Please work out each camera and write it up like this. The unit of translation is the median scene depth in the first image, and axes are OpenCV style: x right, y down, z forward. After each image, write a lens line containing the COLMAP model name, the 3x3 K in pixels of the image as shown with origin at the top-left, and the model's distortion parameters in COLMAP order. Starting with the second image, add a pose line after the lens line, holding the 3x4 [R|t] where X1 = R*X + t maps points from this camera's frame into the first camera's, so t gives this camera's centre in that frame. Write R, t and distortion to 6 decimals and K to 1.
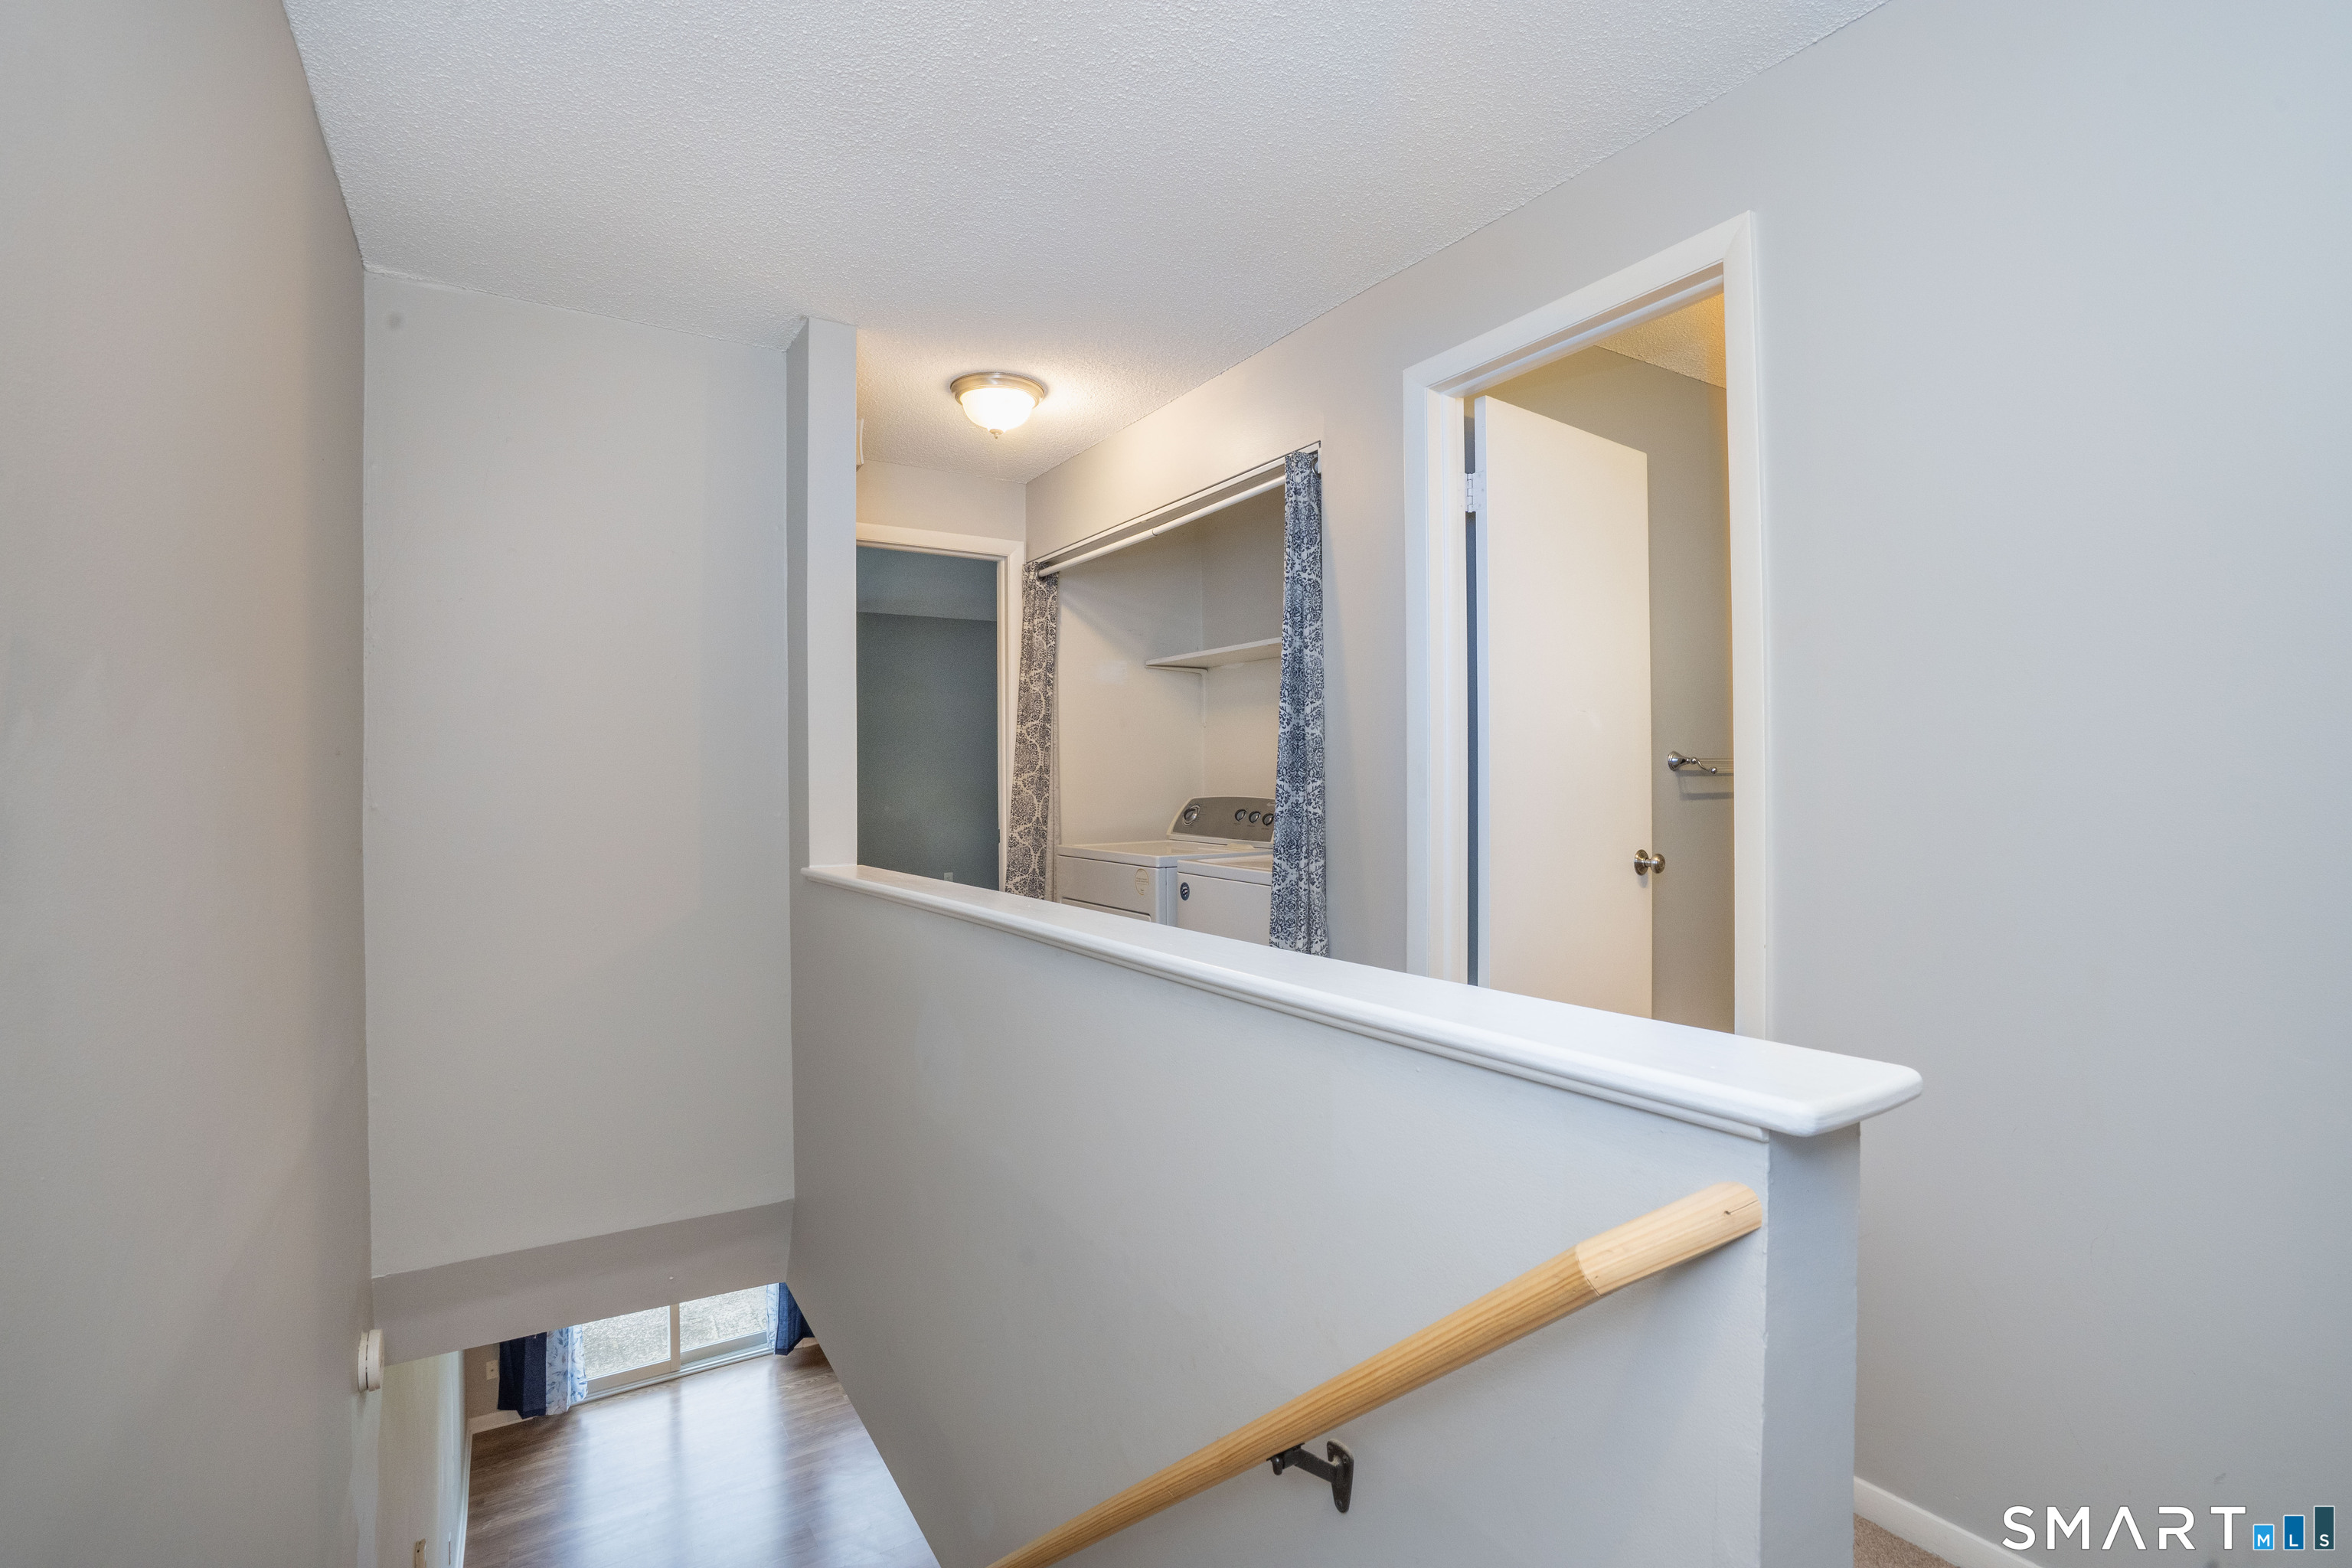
lens RADIAL K [[1080.6, 0, 1176.0], [0, 1080.6, 784.0], [0, 0, 1]] dist [-0.051213, 0.016725]
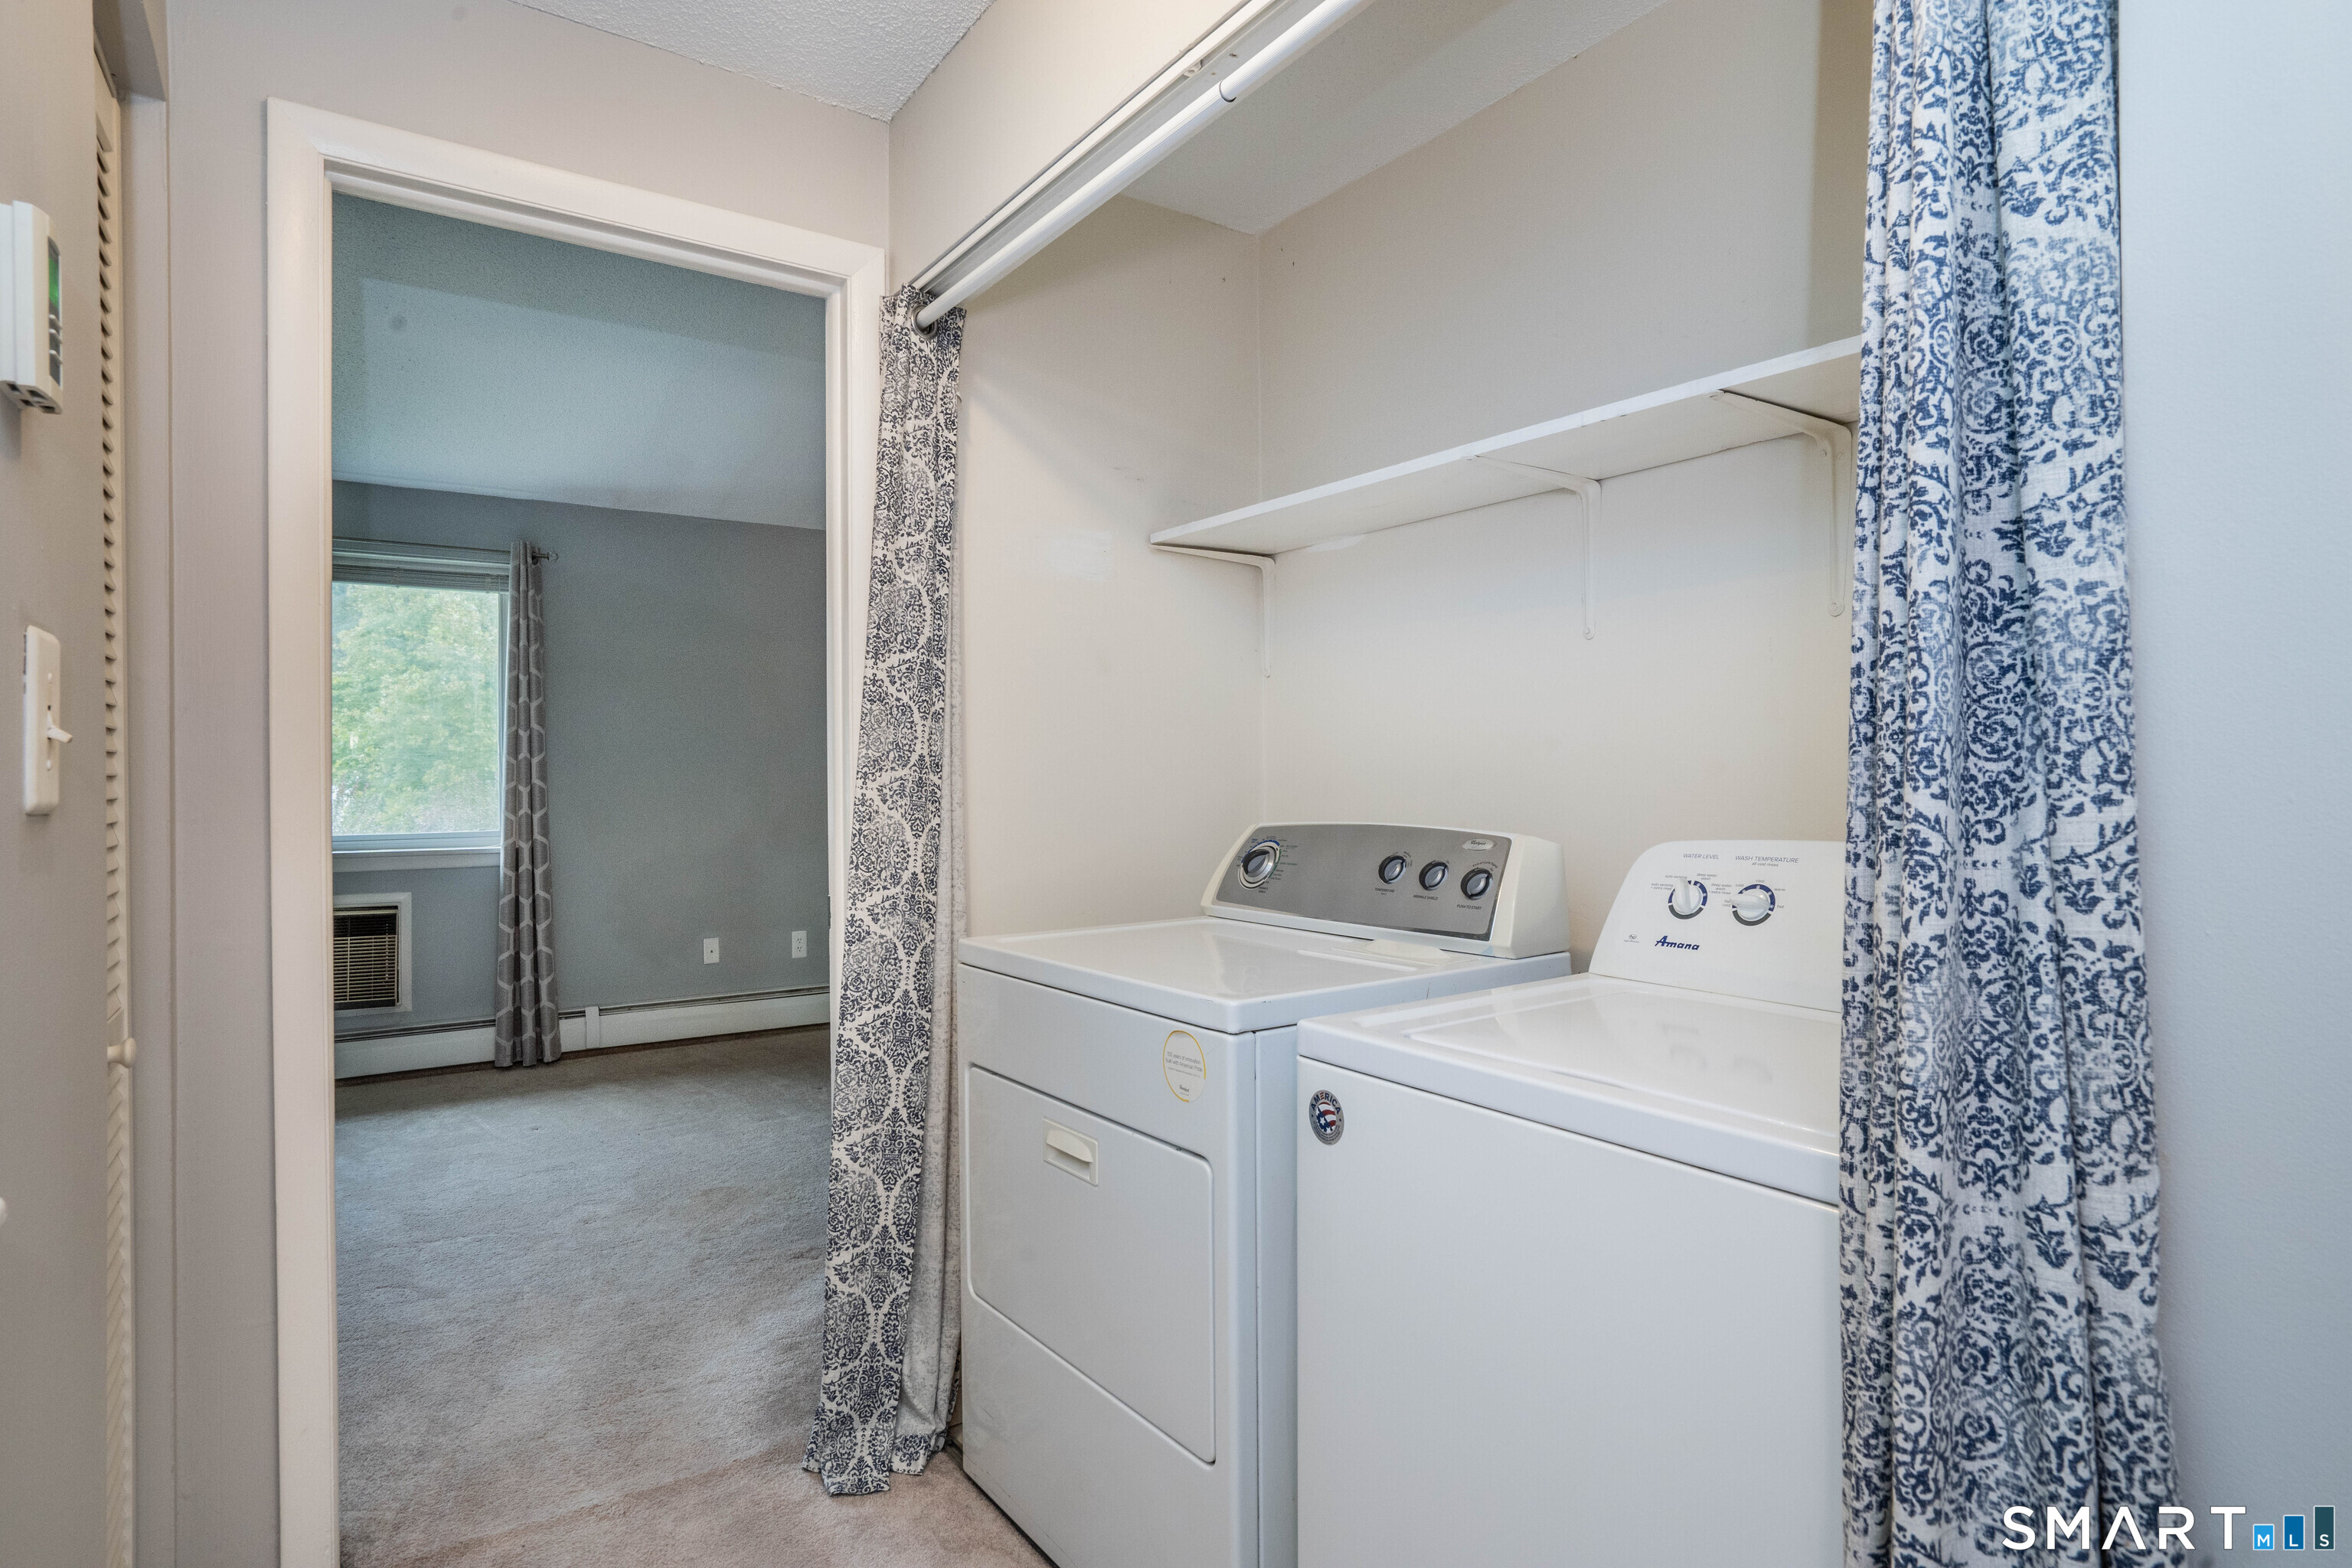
lens RADIAL K [[1230.1, 0, 1209.9], [0, 1230.1, 793.3], [0, 0, 1]] dist [-0.041584, 0.029342]
pose [[0.997340, -0.000724, 0.072884, -0.045159], [0.000352, 0.999987, 0.005119, -0.003716], [-0.072886, -0.005080, 0.997327, 0.497107]]
